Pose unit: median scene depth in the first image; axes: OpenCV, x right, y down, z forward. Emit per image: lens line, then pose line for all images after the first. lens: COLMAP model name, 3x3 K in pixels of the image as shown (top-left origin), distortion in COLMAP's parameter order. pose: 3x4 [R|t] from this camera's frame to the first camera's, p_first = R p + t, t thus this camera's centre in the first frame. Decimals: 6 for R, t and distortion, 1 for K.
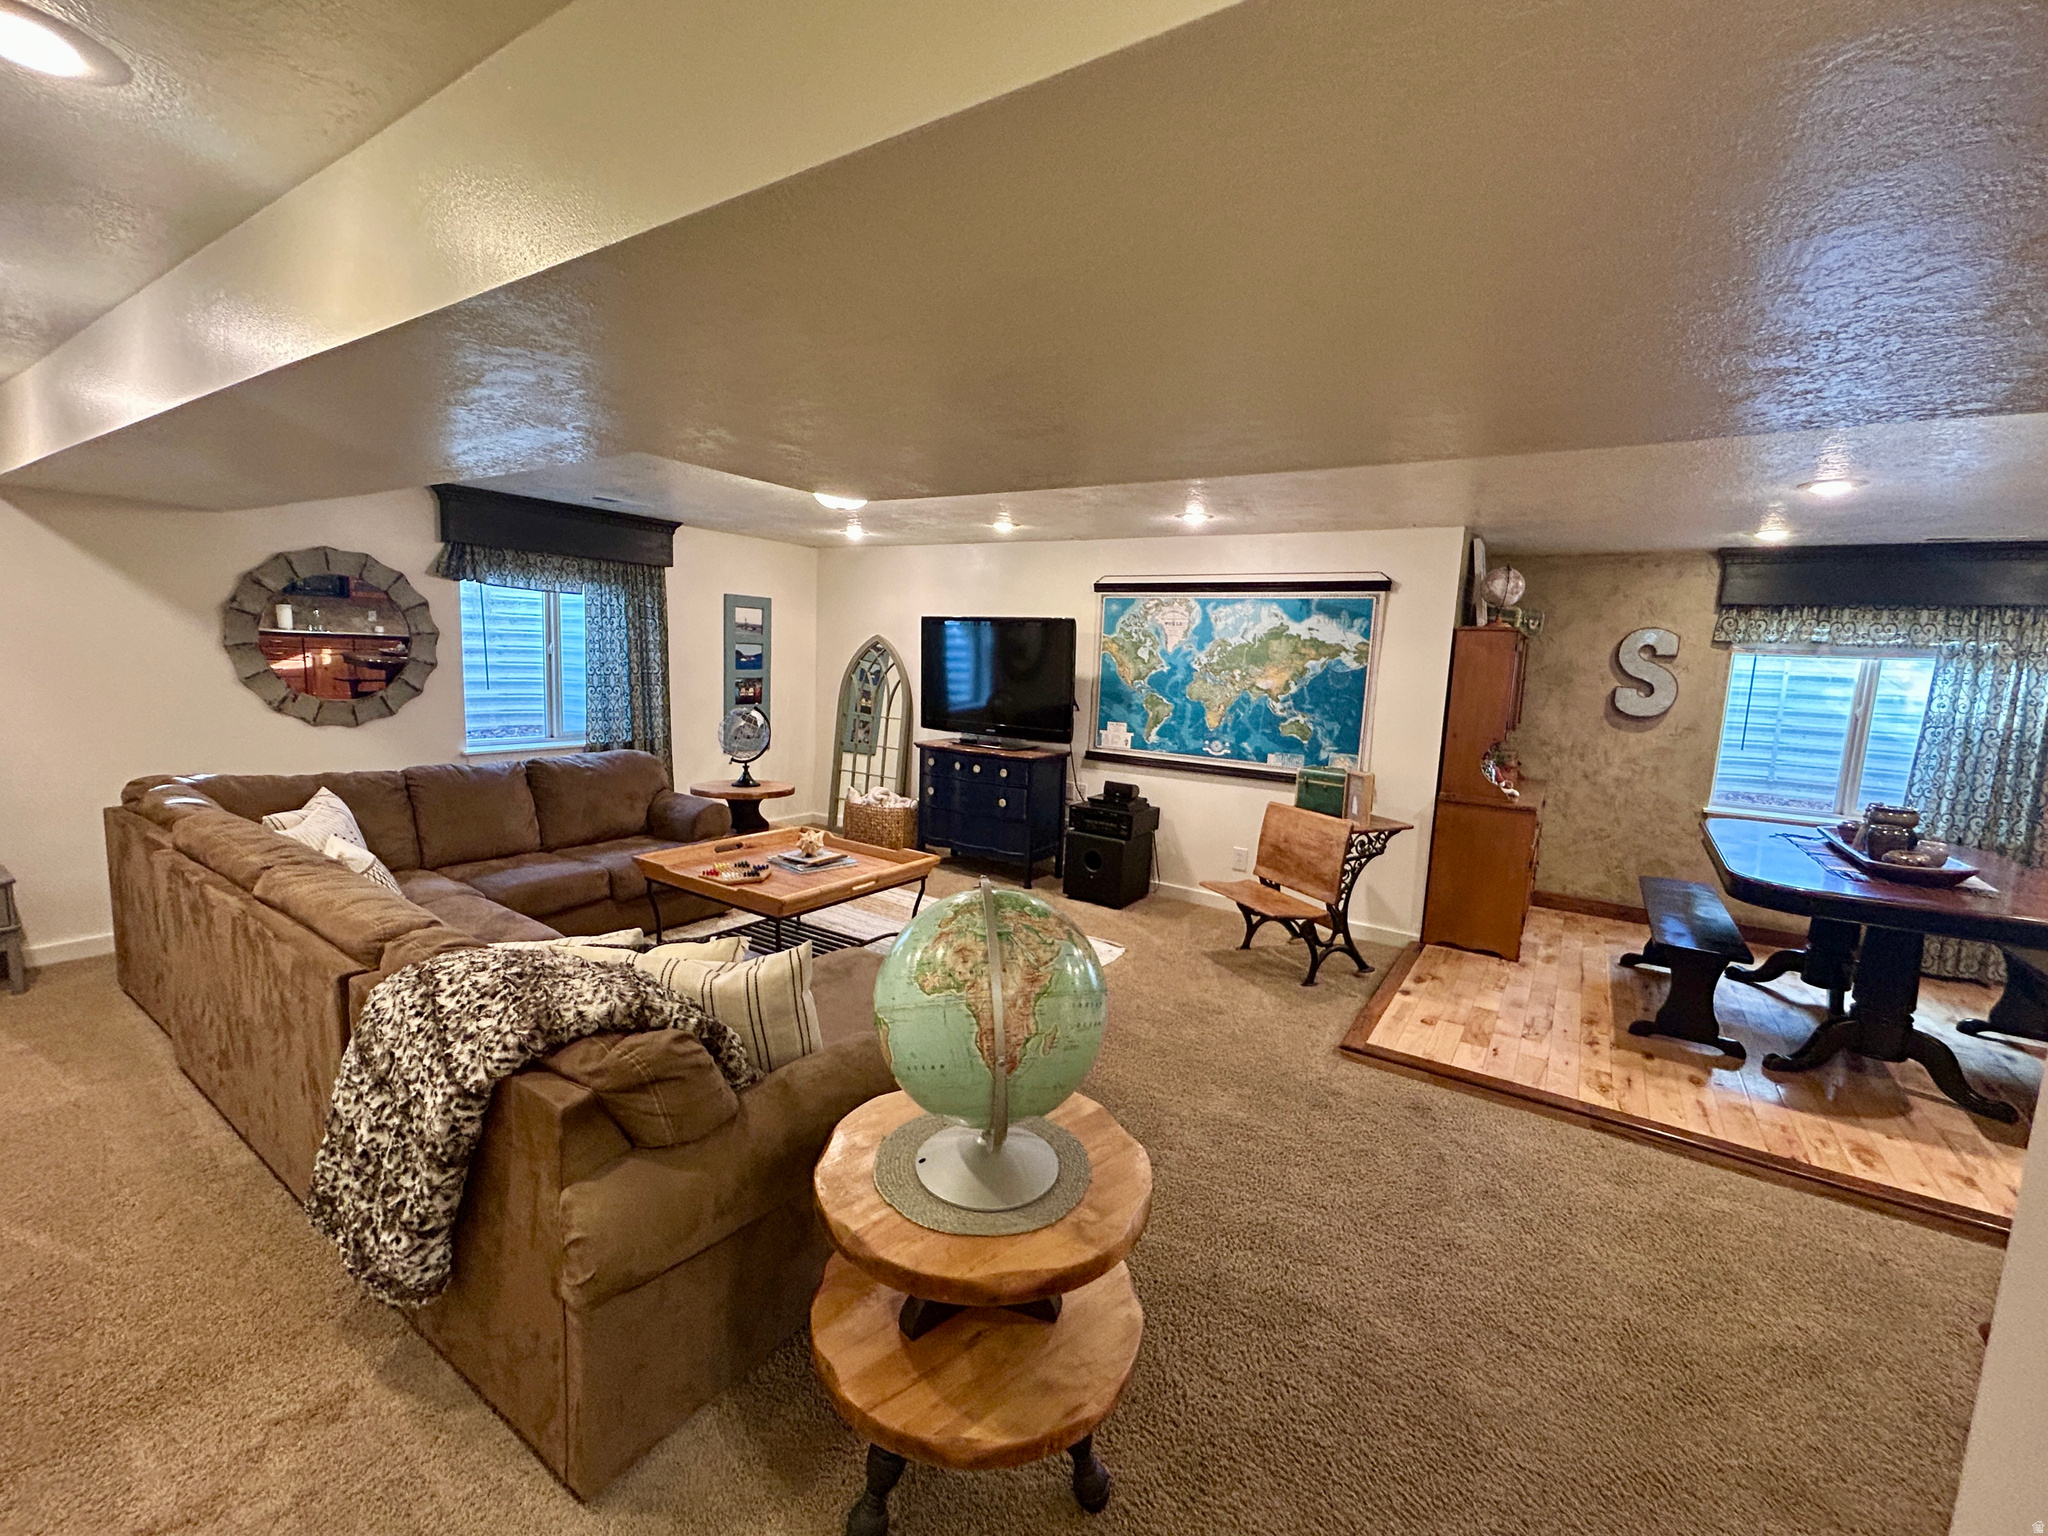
lens RADIAL K [[858.4, 0, 1024.0], [0, 858.4, 768.0], [0, 0, 1]] dist [-0.001700, -0.000131]
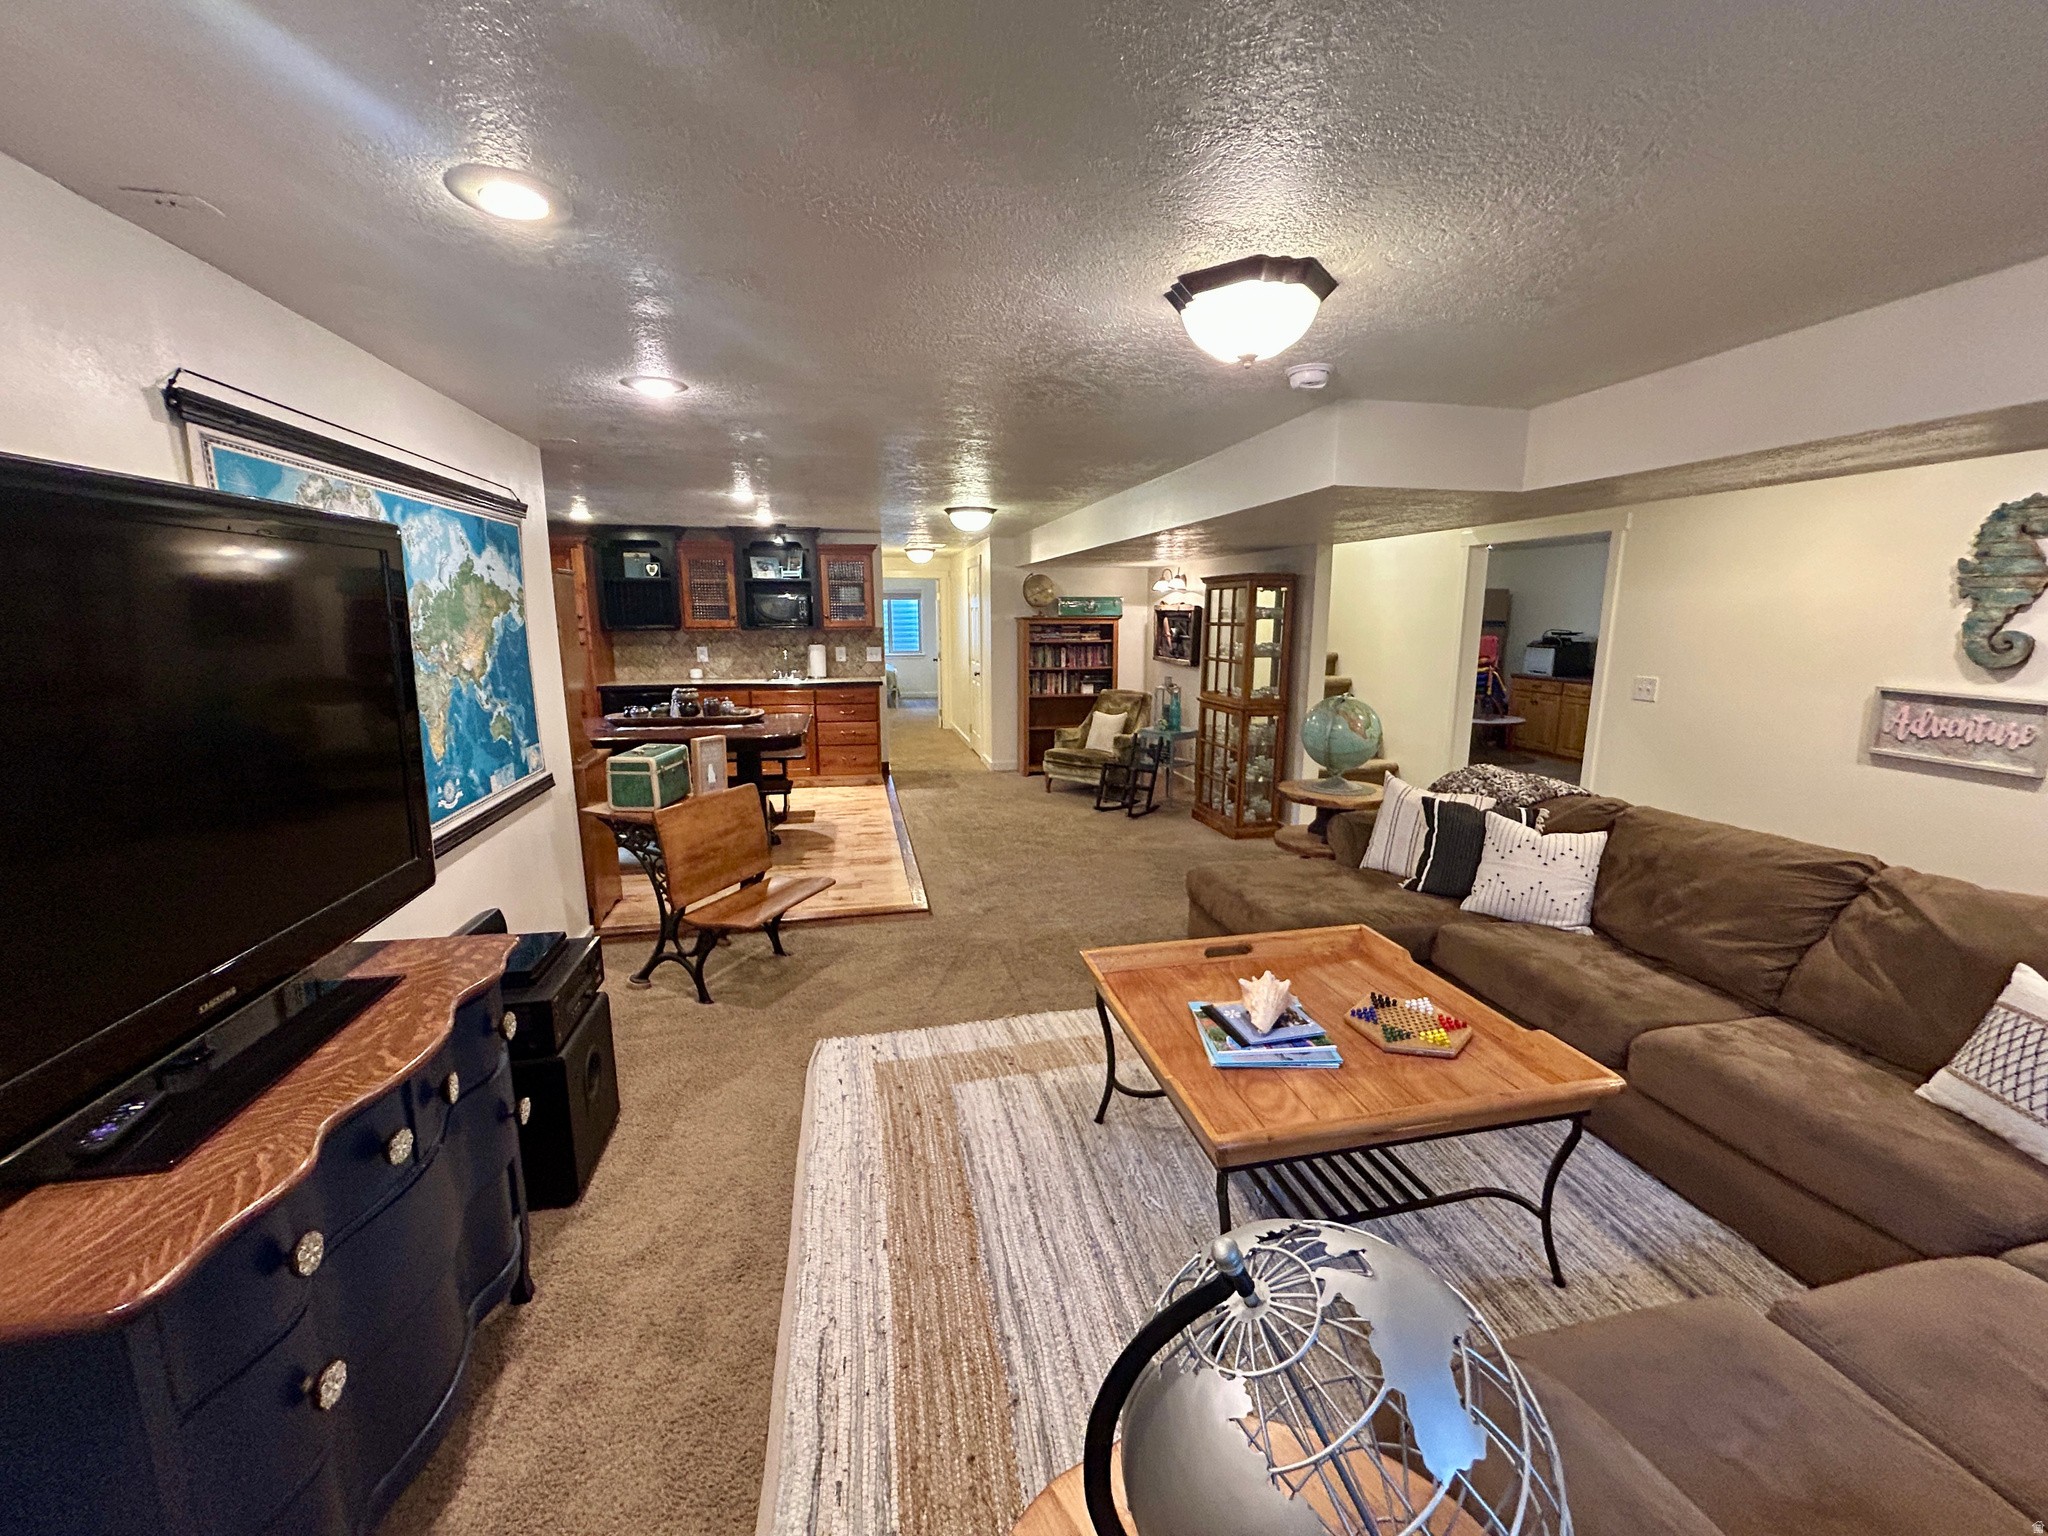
lens RADIAL K [[821.4, 0, 1024.0], [0, 821.4, 768.0], [0, 0, 1]] dist [-0.000505, -0.000114]
pose [[-0.715371, -0.172514, 0.677114, -0.395505], [0.063762, 0.948883, 0.309119, -0.188381], [-0.695830, 0.264309, -0.667804, 1.201455]]
